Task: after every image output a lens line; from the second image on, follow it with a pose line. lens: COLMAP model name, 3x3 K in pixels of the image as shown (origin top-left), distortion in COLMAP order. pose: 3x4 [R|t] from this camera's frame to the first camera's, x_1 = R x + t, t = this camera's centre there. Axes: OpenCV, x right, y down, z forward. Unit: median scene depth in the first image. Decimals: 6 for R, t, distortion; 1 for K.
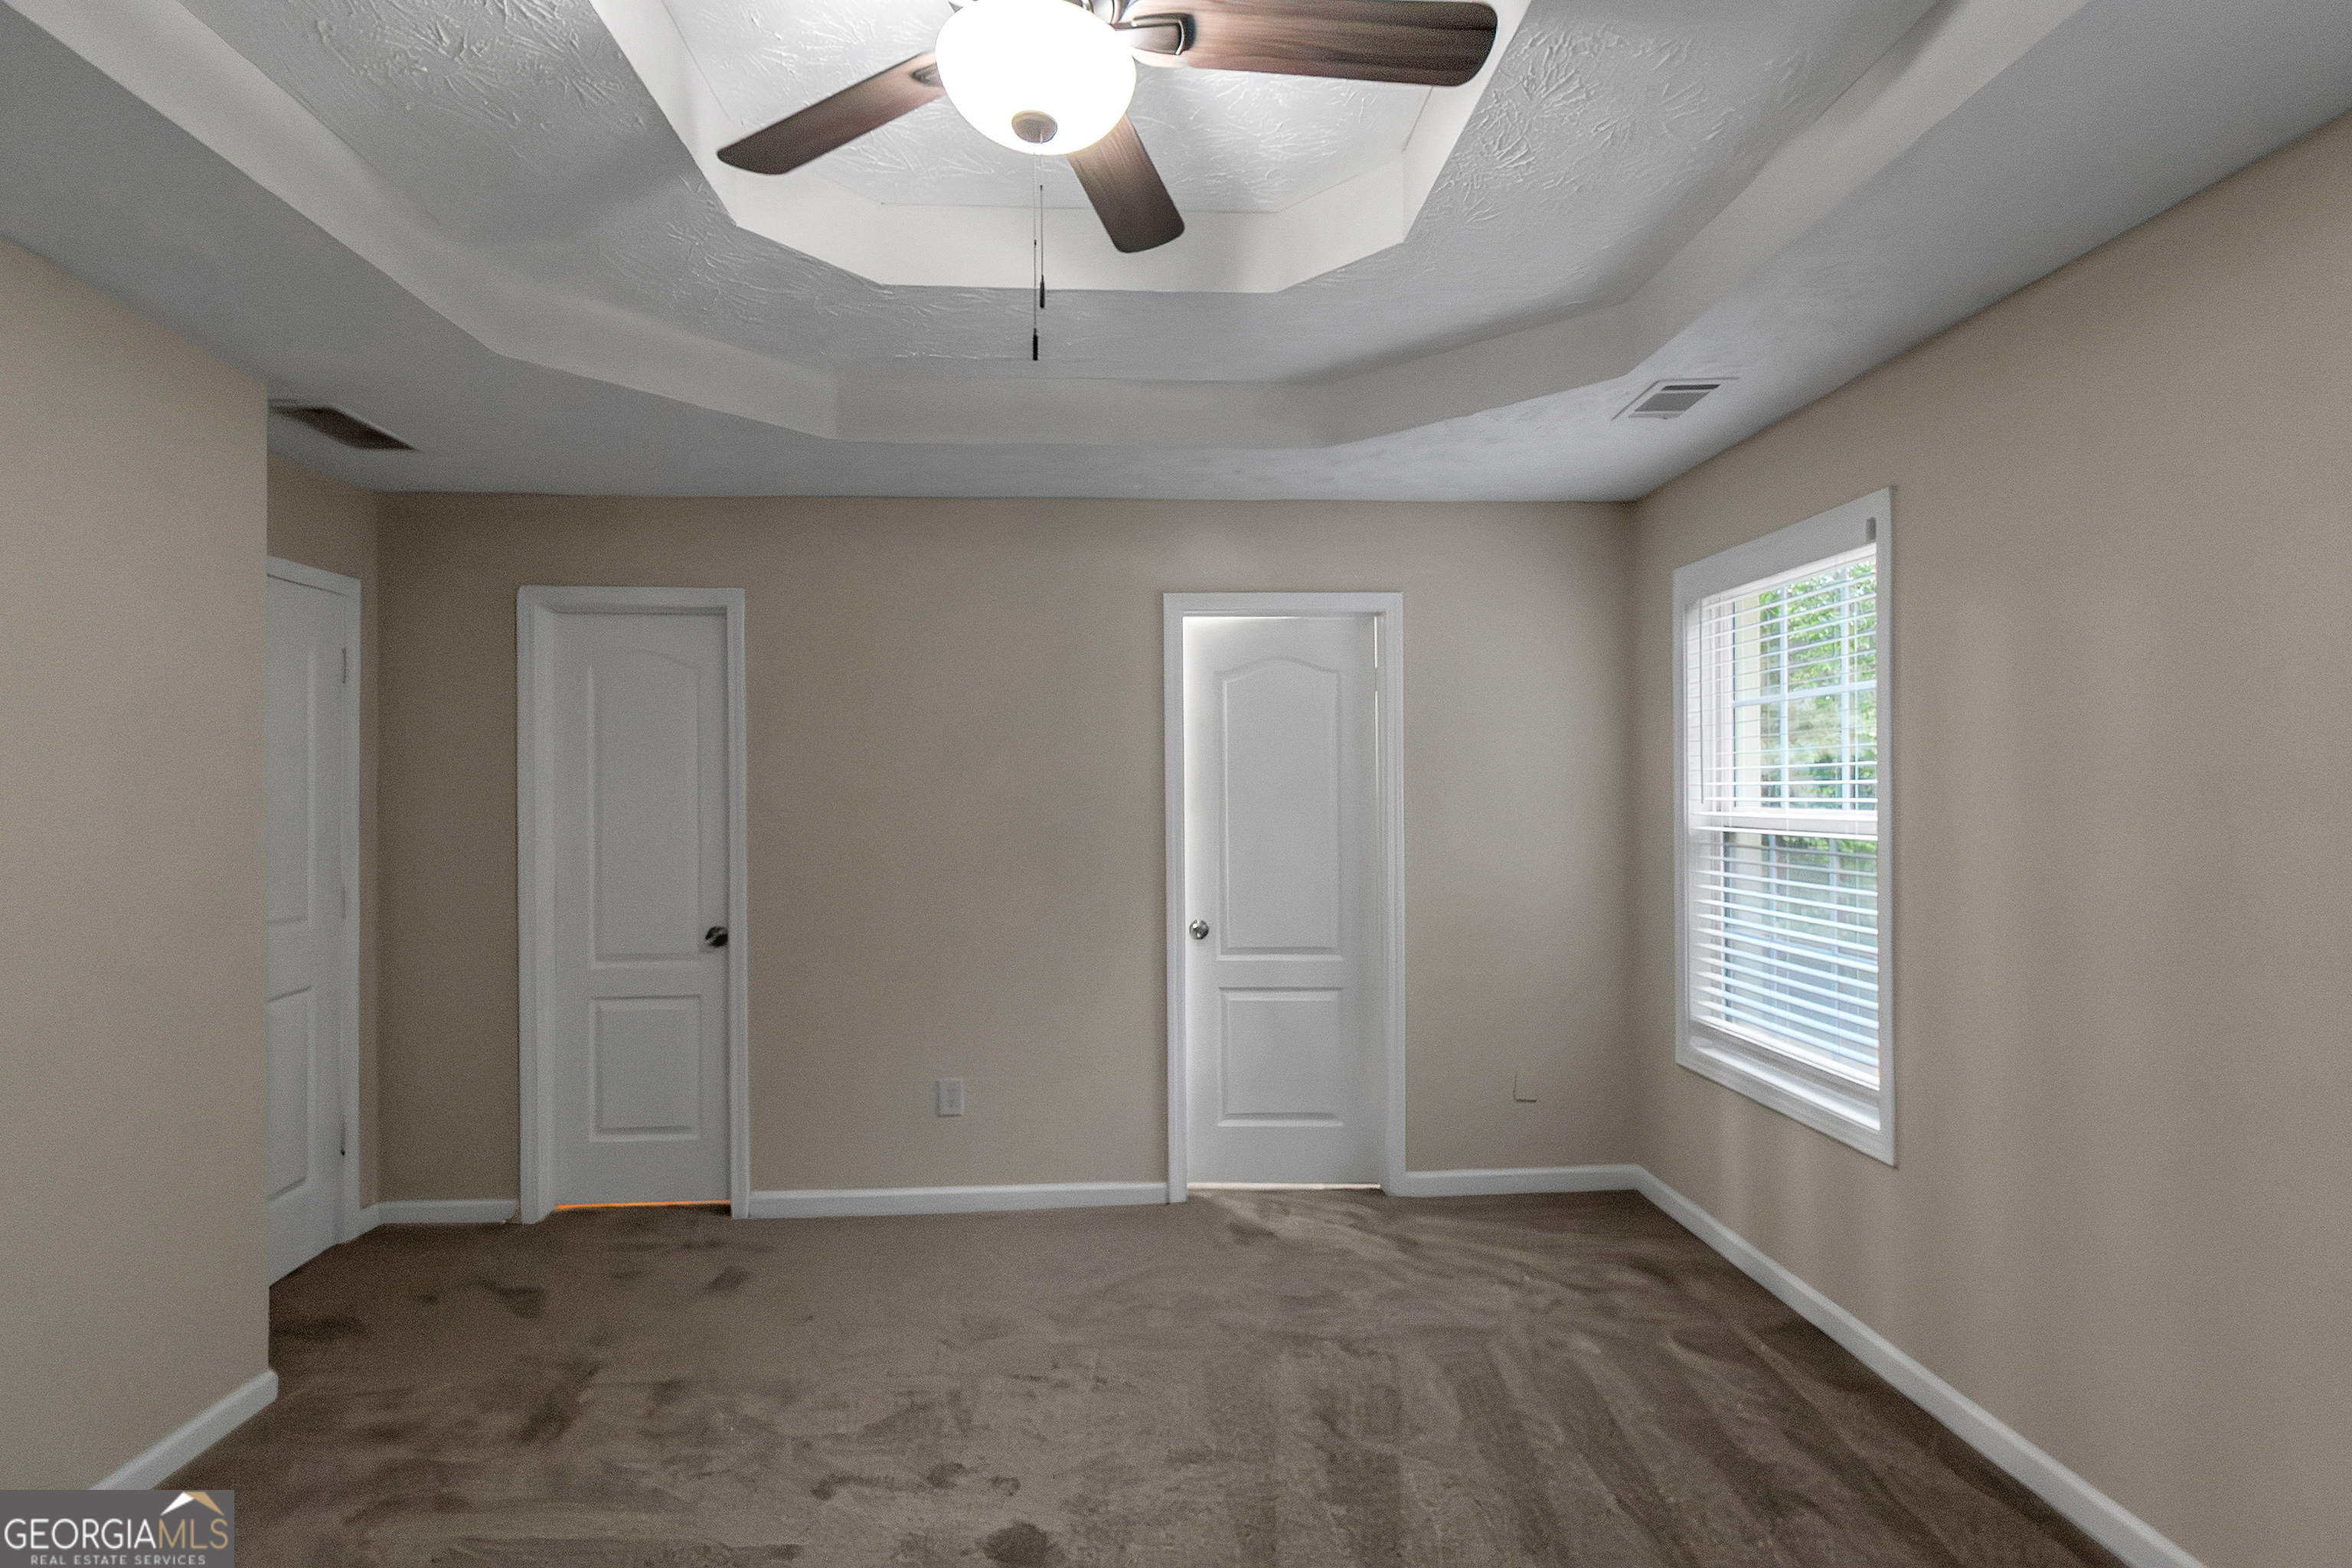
lens RADIAL K [[1097.1, 0, 1175.7], [0, 1097.1, 784.3], [0, 0, 1]] dist [0.001117, -0.000419]
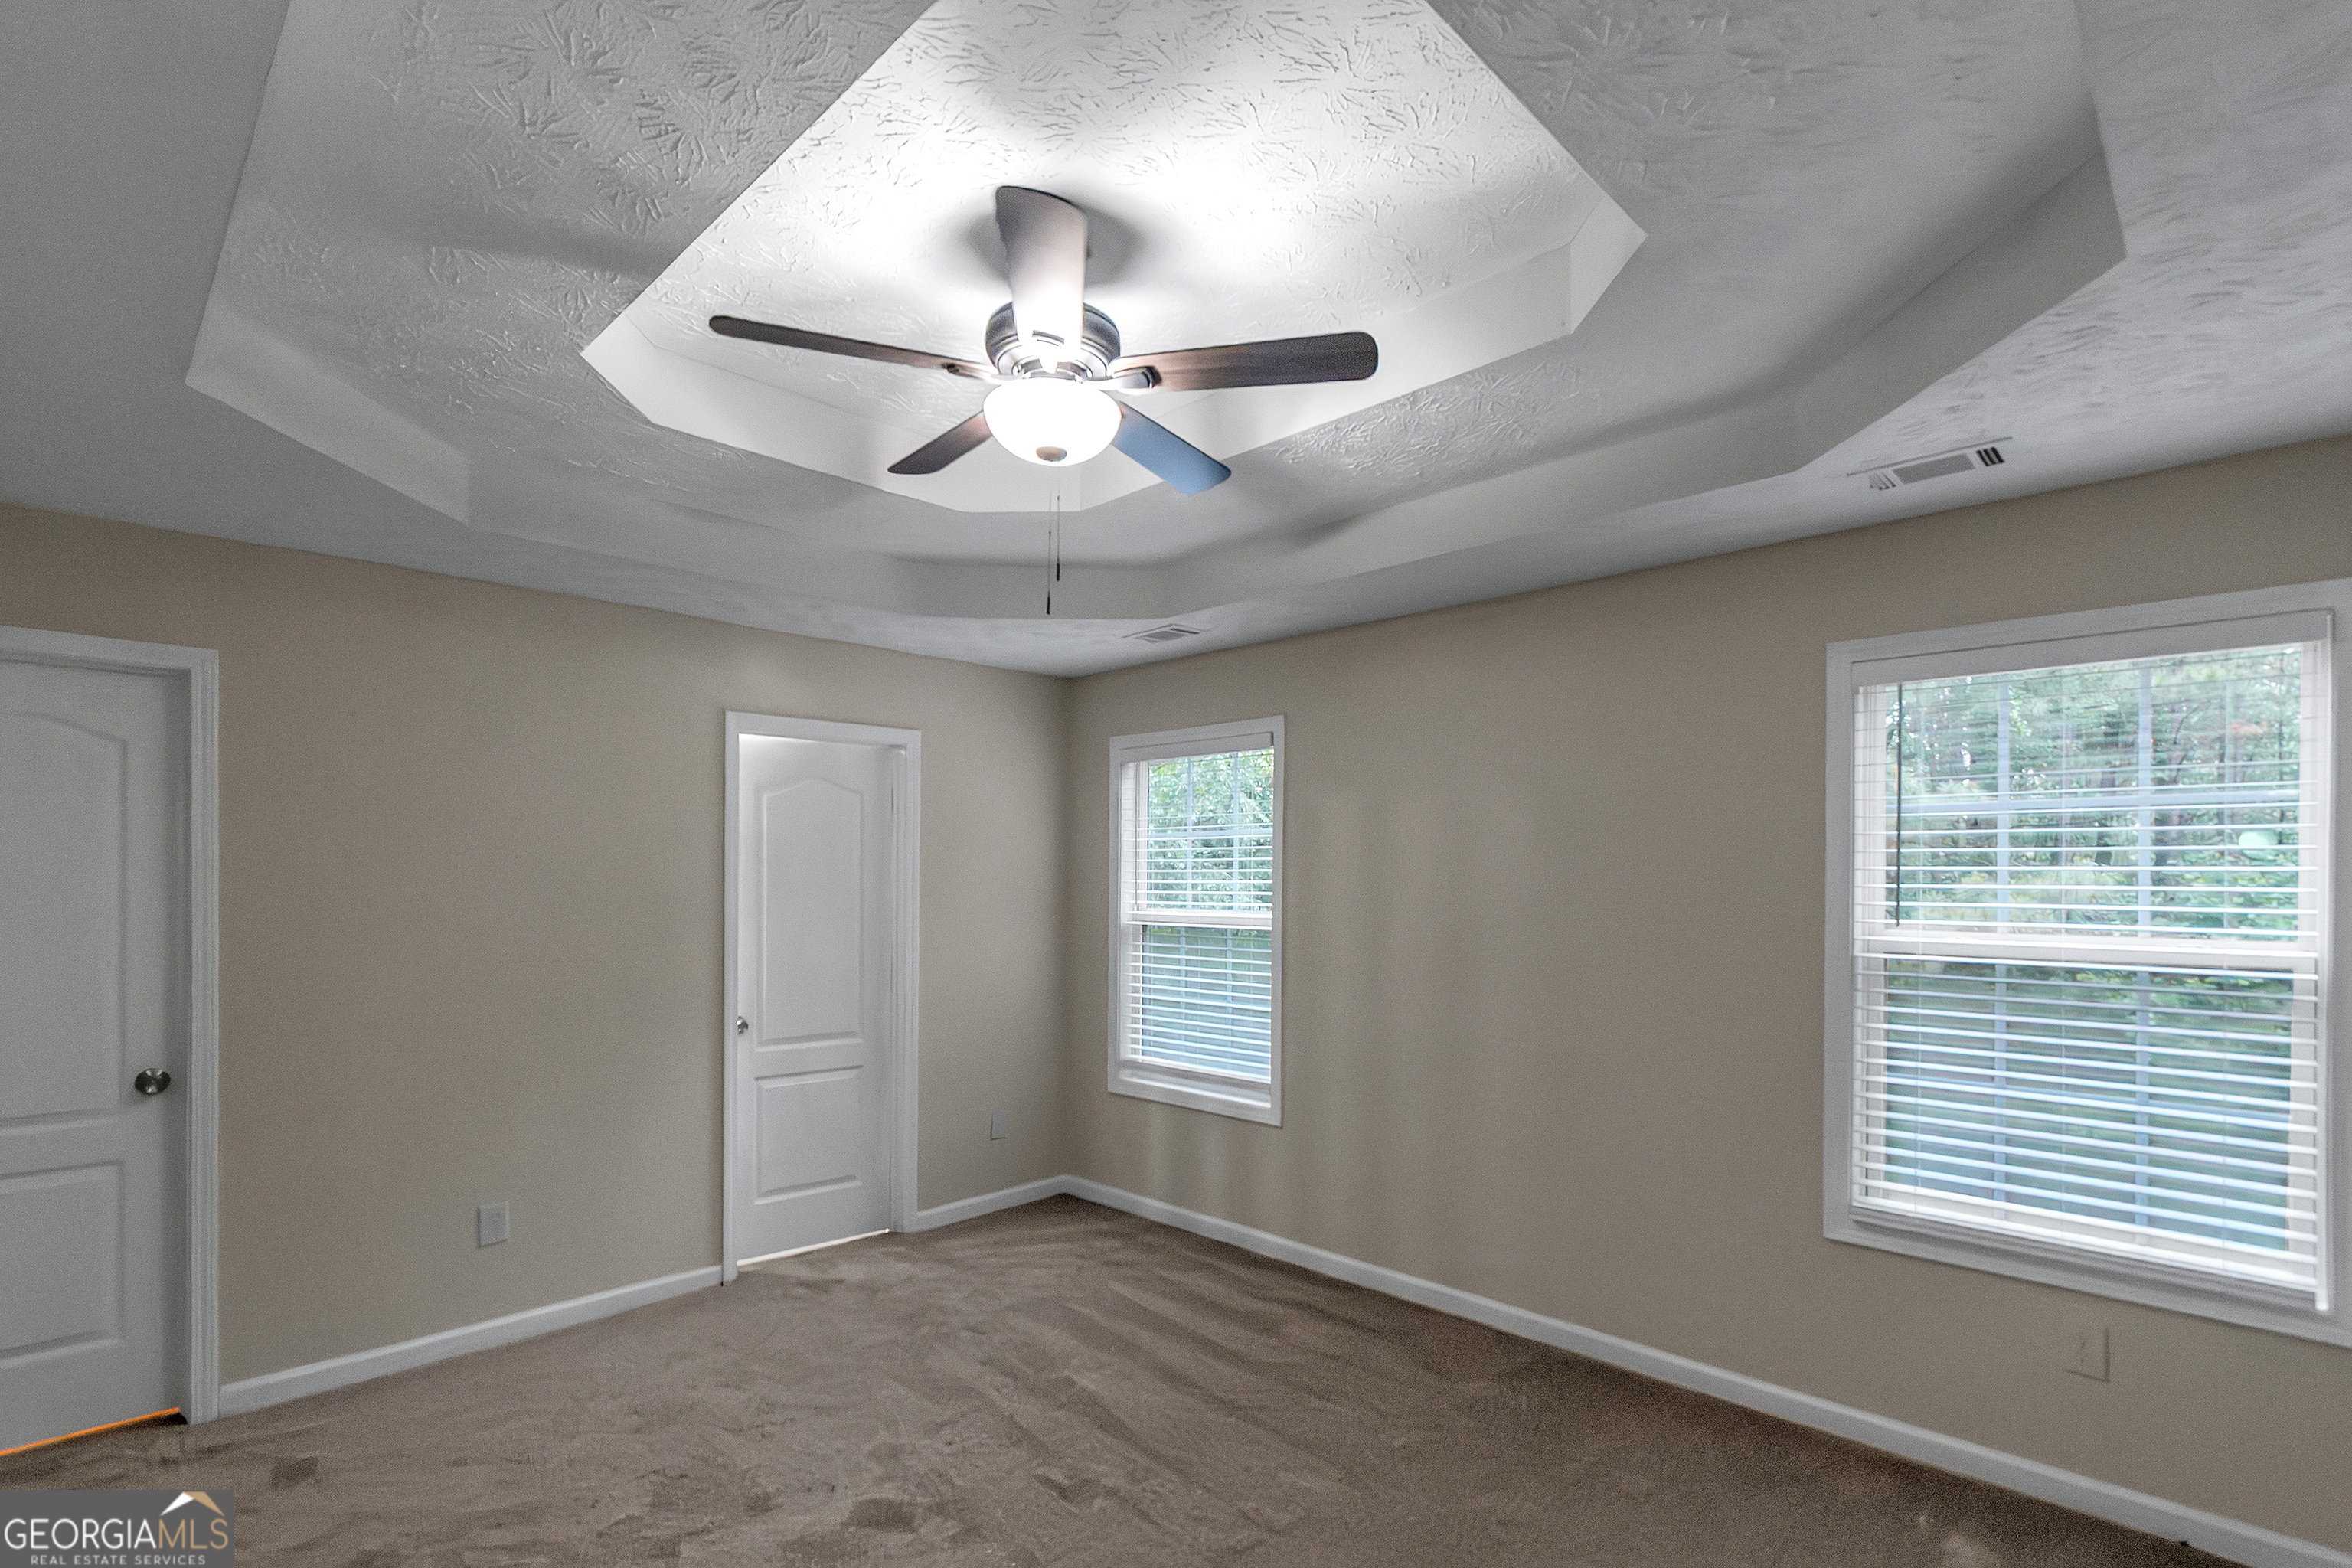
lens RADIAL K [[1083.3, 0, 1170.1], [0, 1083.3, 886.5], [0, 0, 1]] dist [-0.003627, -0.000694]
pose [[0.745431, 0.003704, 0.666572, -0.416028], [-0.011503, 0.999907, 0.007308, -0.017849], [-0.666483, -0.013115, 0.745405, -0.074432]]
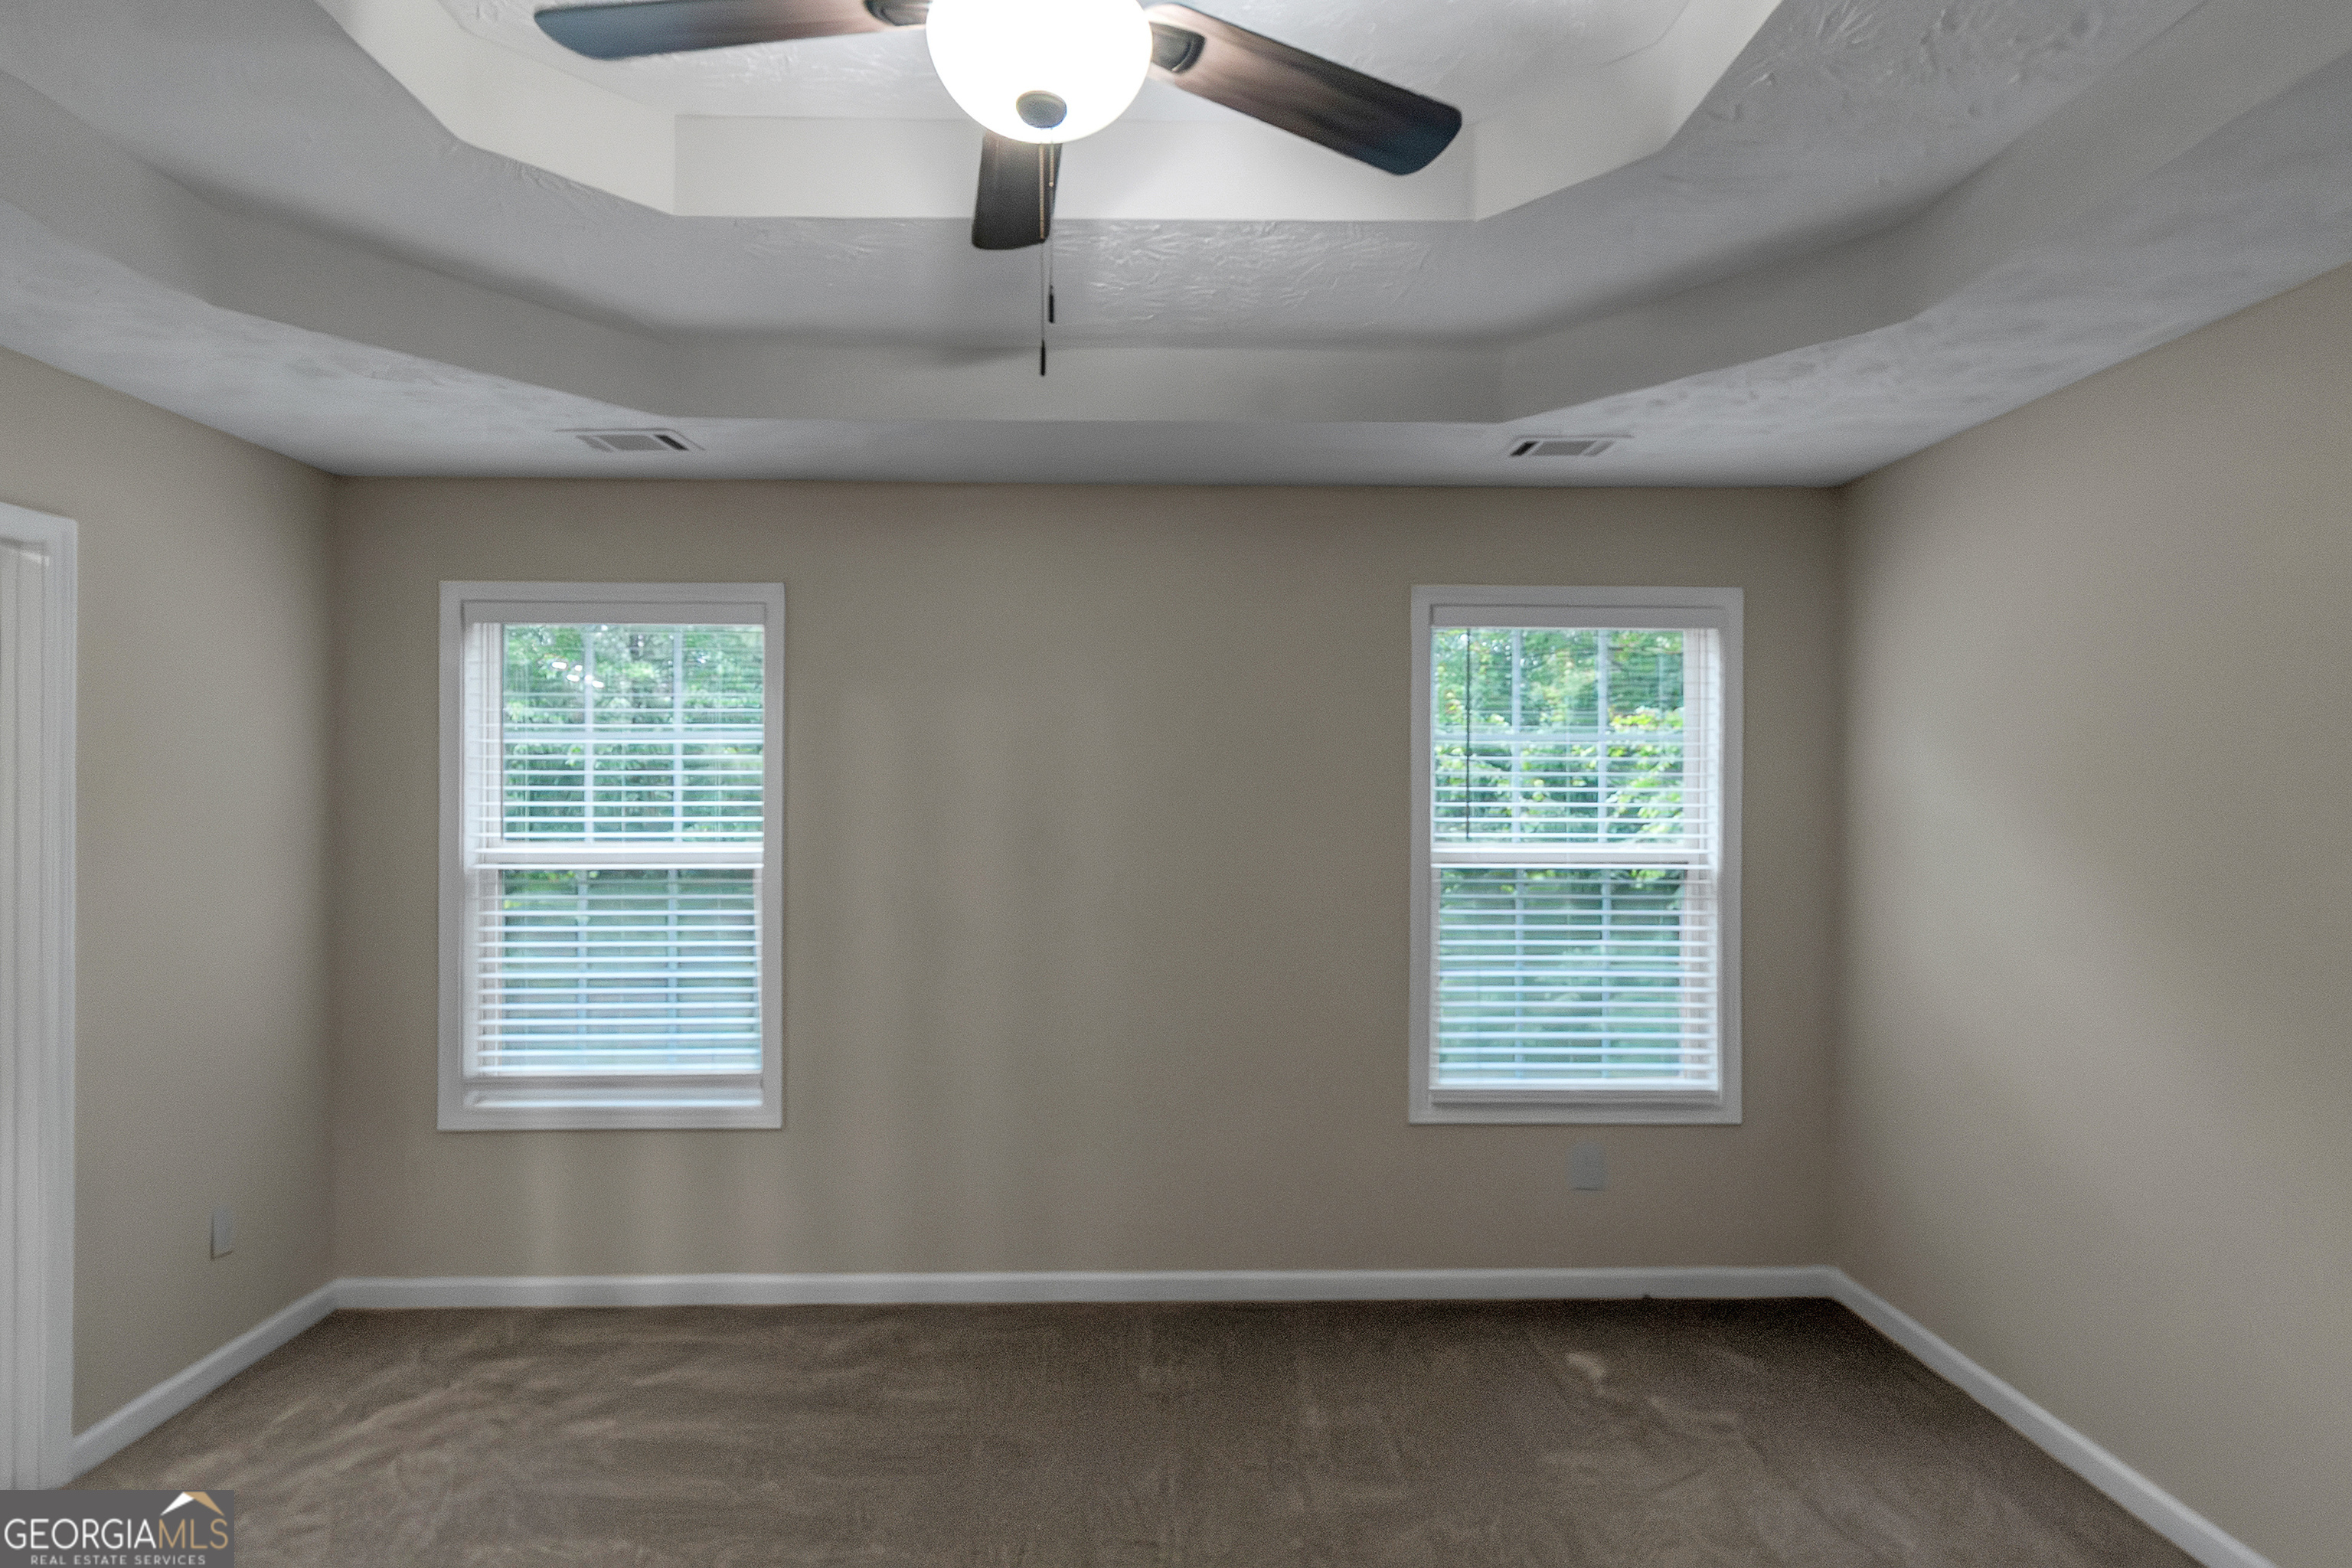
lens RADIAL K [[1112.4, 0, 1163.8], [0, 1112.4, 802.0], [0, 0, 1]] dist [-0.000210, -0.000455]
pose [[0.046753, 0.003667, 0.998900, -0.438893], [-0.006179, 0.999975, -0.003382, -0.015702], [-0.998887, -0.006014, 0.046775, 0.379533]]
